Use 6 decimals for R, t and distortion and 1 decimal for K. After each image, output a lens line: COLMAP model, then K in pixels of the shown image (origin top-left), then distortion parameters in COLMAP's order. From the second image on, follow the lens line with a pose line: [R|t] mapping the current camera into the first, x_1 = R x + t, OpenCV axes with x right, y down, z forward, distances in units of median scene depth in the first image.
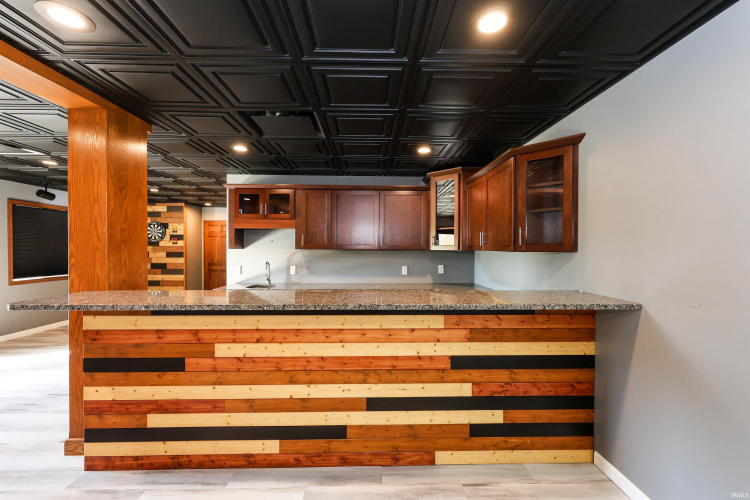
lens RADIAL K [[323.7, 0, 375.7], [0, 323.7, 249.7], [0, 0, 1]] dist [0.000420, 0.000088]
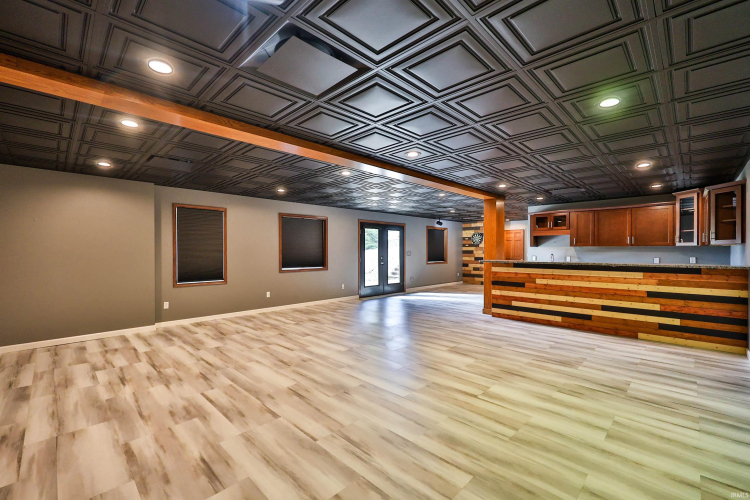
lens RADIAL K [[320.5, 0, 374.5], [0, 320.5, 252.5], [0, 0, 1]] dist [0.003001, 0.000690]
pose [[0.696484, 0.001010, -0.717572, 0.515710], [-0.002294, 0.999997, -0.000819, 0.067594], [0.717569, 0.002217, 0.696484, -1.910426]]
